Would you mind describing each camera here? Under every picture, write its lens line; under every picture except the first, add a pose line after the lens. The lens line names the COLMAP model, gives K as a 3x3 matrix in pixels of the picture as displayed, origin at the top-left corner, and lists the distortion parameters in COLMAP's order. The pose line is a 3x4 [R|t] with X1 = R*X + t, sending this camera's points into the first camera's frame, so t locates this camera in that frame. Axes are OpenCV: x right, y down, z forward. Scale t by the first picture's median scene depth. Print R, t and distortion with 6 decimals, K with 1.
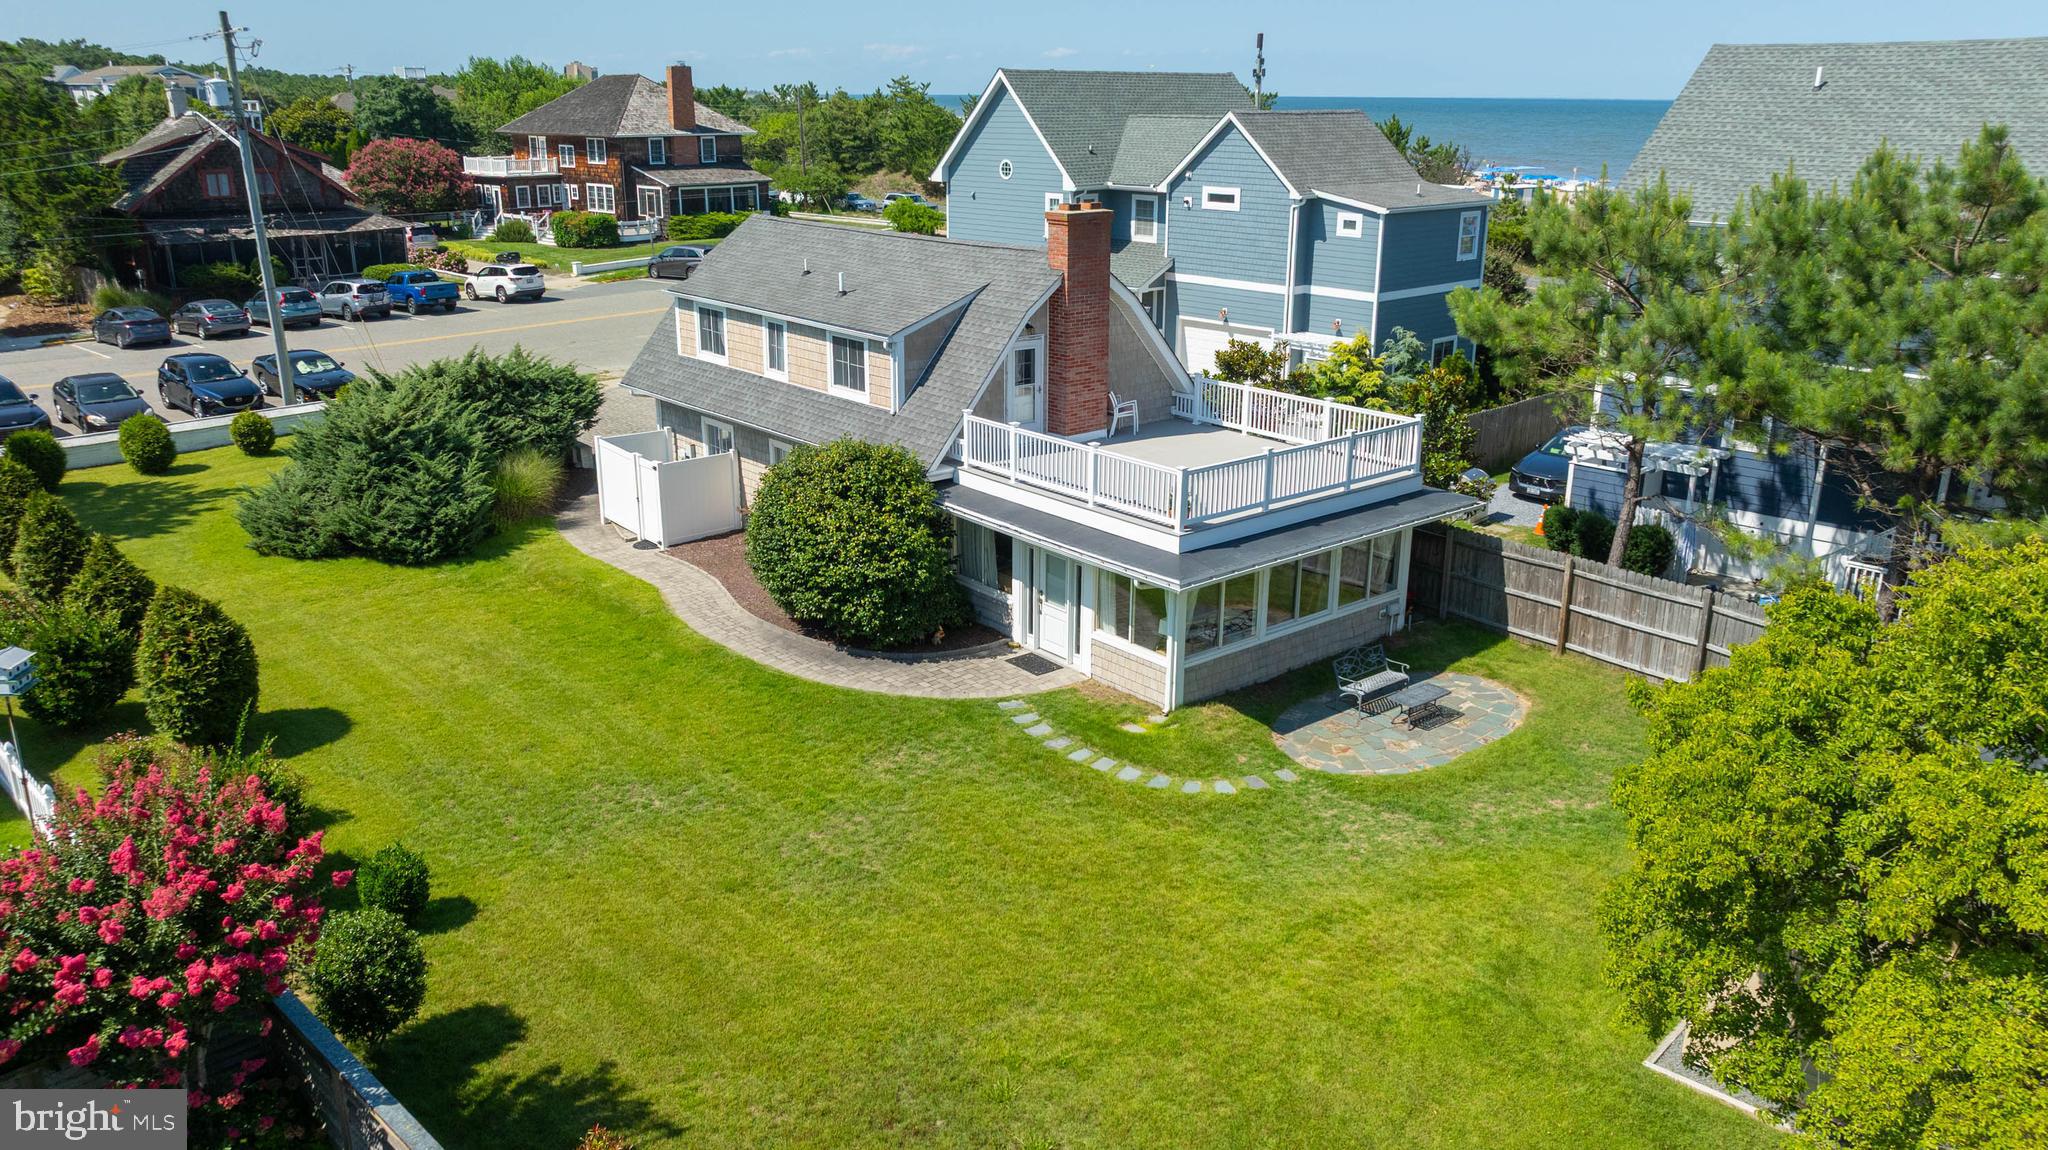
lens RADIAL K [[1493.3, 0, 1015.7], [0, 1493.3, 579.5], [0, 0, 1]] dist [-0.012976, -0.002521]
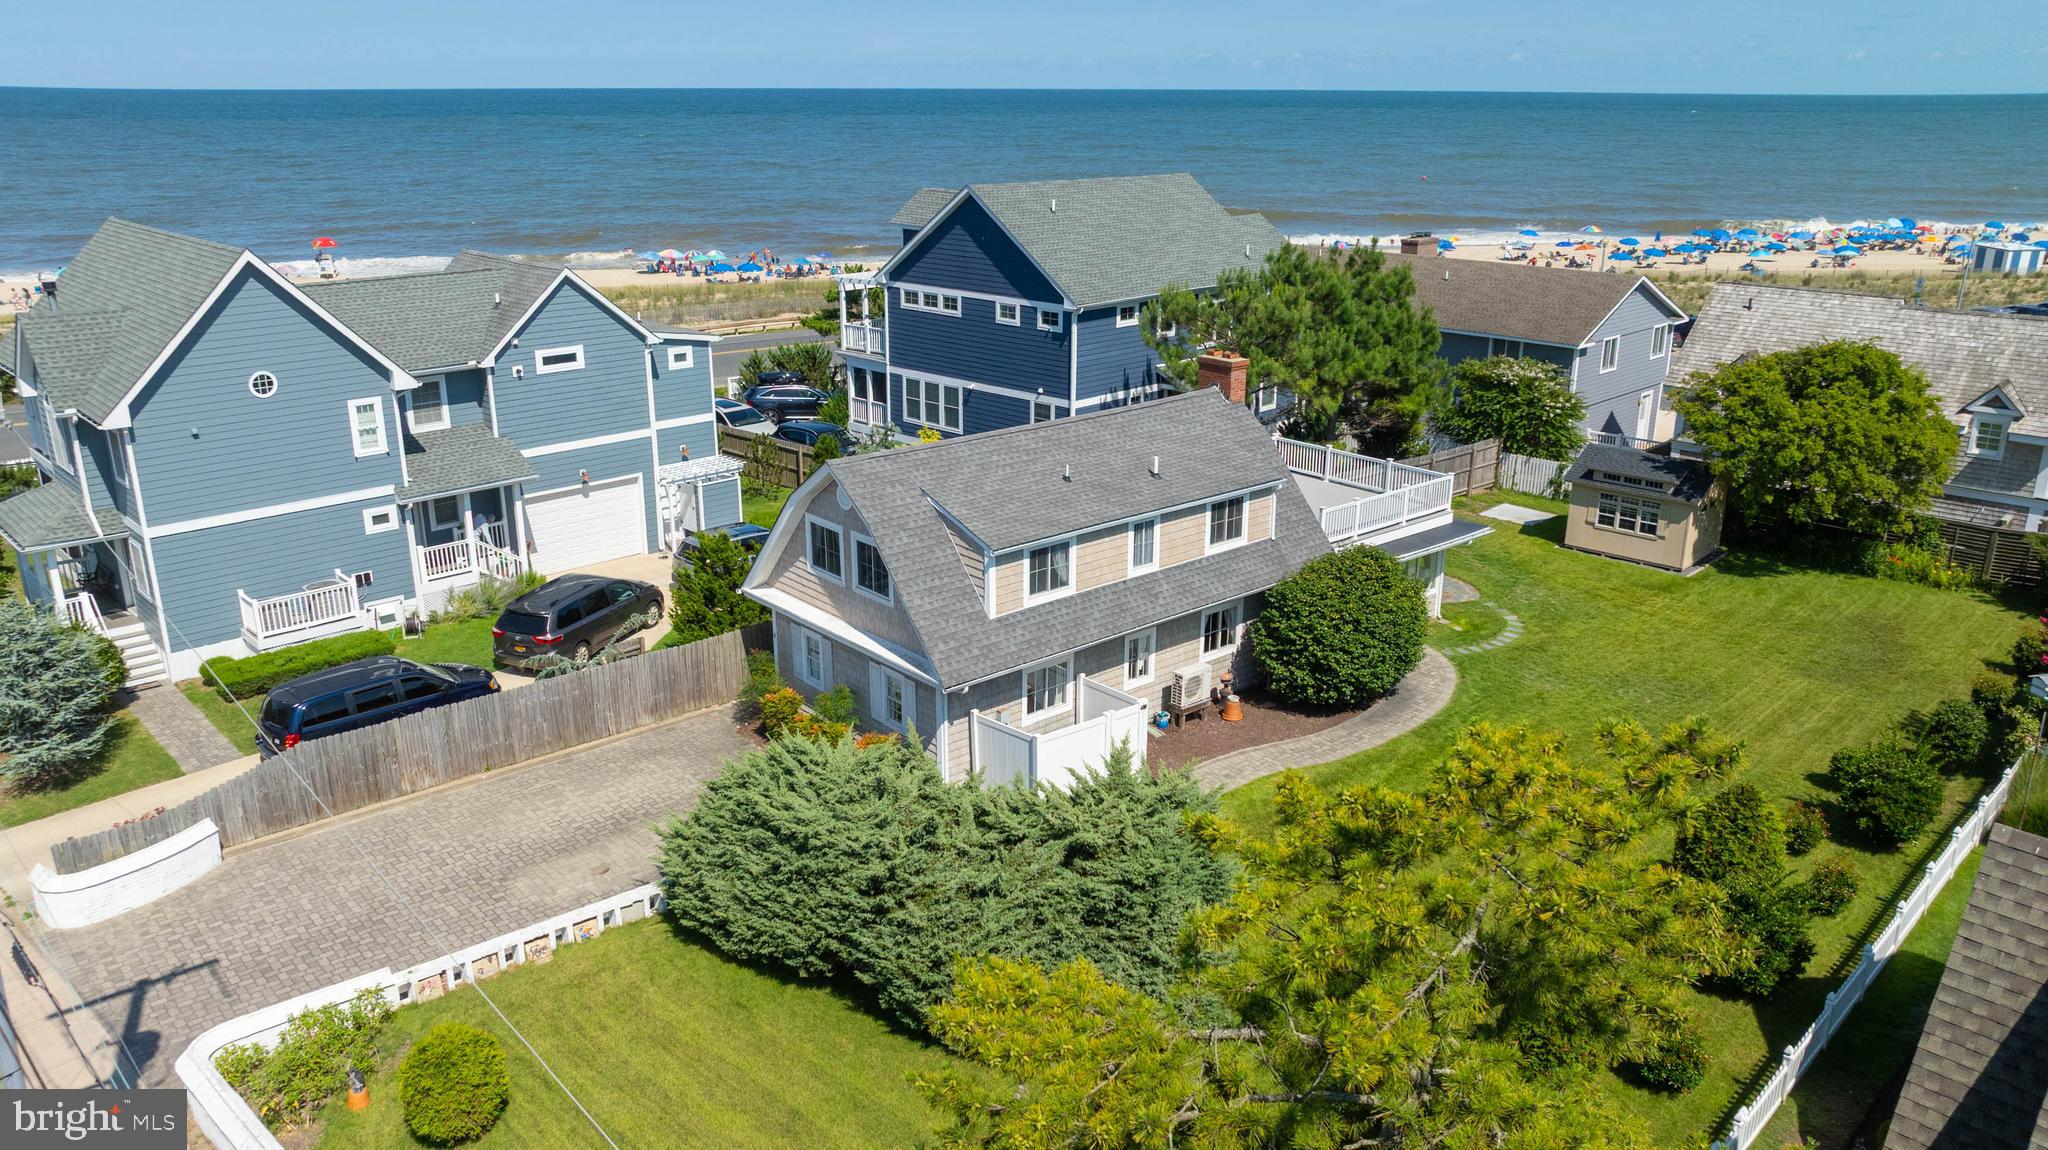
lens RADIAL K [[1493.3, 0, 1015.7], [0, 1493.3, 579.5], [0, 0, 1]] dist [-0.012976, -0.002521]
pose [[-0.004867, -0.320530, 0.947226, -1.143352], [0.308840, 0.900448, 0.306287, -0.475041], [-0.951101, 0.294032, 0.094610, 0.981952]]
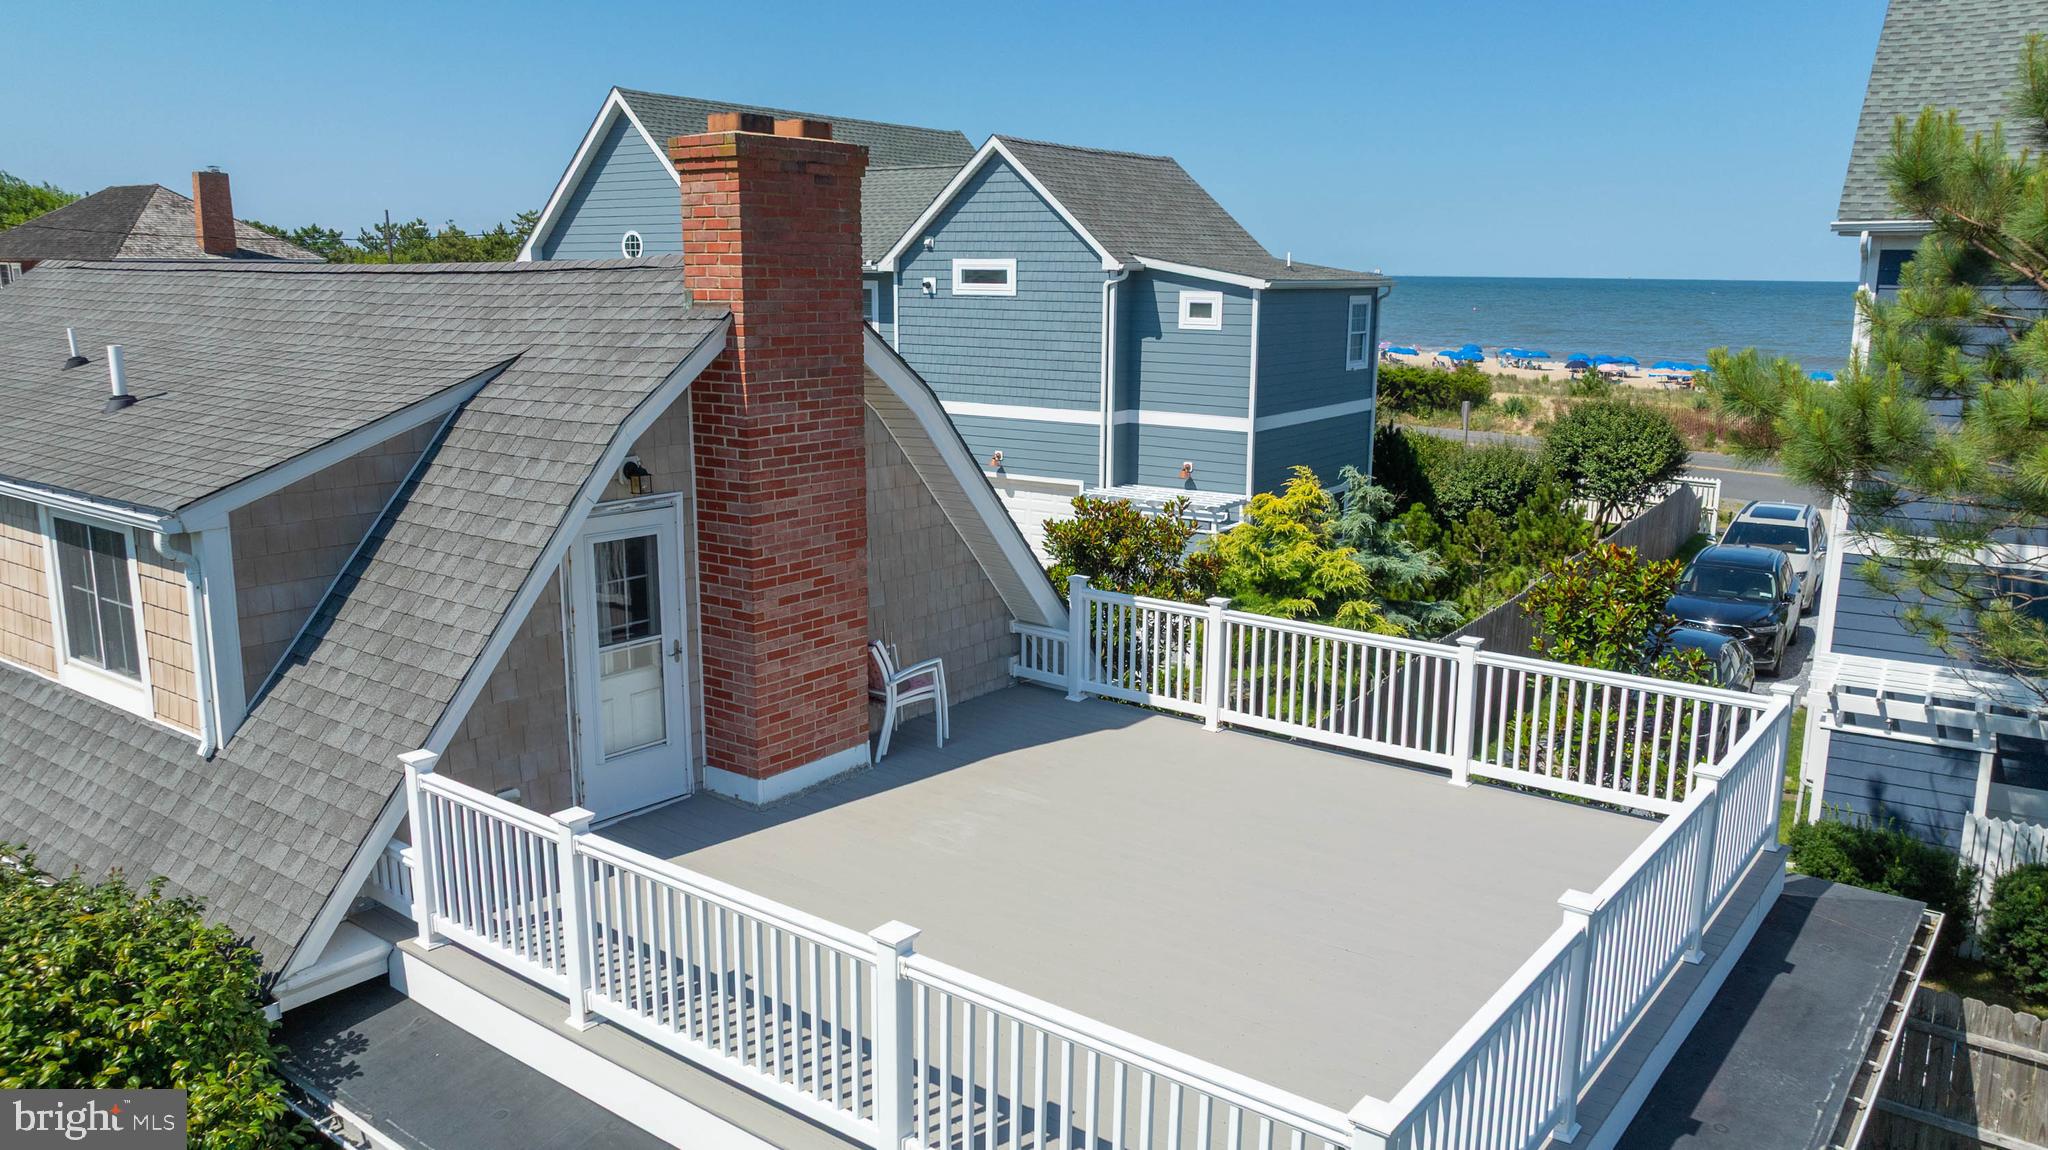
lens RADIAL K [[1493.3, 0, 1015.7], [0, 1493.3, 579.5], [0, 0, 1]] dist [-0.012976, -0.002521]
pose [[0.976017, -0.041306, 0.213739, 0.017712], [0.064711, 0.992502, -0.103695, -0.093511], [-0.207853, 0.115039, 0.971372, 0.587347]]
